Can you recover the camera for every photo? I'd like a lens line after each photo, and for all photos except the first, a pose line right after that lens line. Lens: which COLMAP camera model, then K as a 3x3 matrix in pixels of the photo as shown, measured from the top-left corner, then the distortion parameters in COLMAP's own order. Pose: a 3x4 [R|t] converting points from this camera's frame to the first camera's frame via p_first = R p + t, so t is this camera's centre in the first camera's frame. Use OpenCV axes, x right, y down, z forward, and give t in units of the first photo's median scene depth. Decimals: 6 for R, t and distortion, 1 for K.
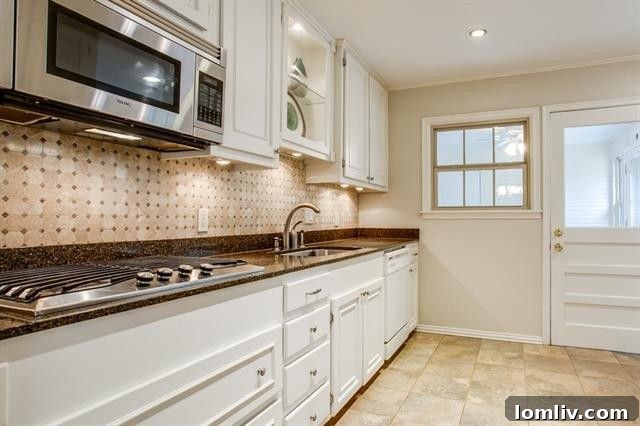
lens RADIAL K [[386.4, 0, 347.9], [0, 386.4, 216.1], [0, 0, 1]] dist [-0.059489, 0.001827]
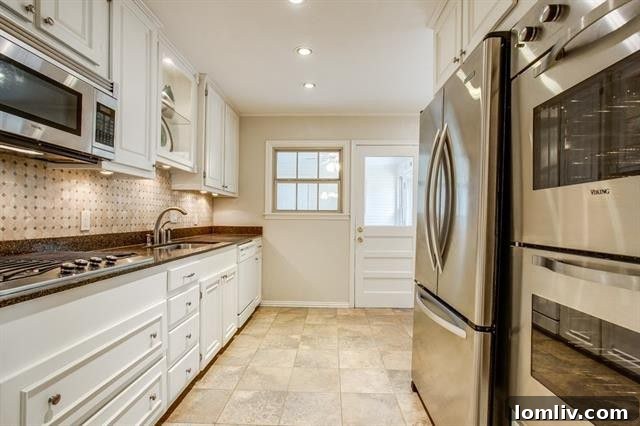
lens RADIAL K [[328.7, 0, 317.5], [0, 328.7, 218.5], [0, 0, 1]] dist [0.000166, 0.001025]
pose [[0.935148, 0.007866, 0.354171, -0.062847], [-0.011882, 0.999887, 0.009168, -0.012675], [-0.354059, -0.012782, 0.935136, -0.176255]]
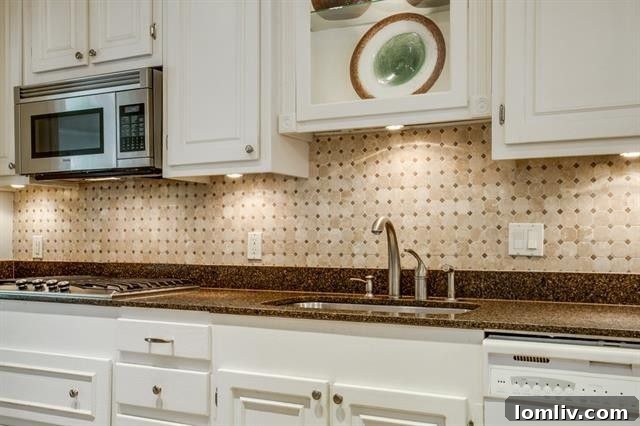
lens RADIAL K [[656.2, 0, 320.3], [0, 656.2, 236.1], [0, 0, 1]] dist [-0.000564, 0.005934]
pose [[-0.067052, -0.004706, -0.997738, 0.943920], [0.006500, 0.999966, -0.005154, -0.001441], [0.997728, -0.006831, -0.067019, 1.123475]]
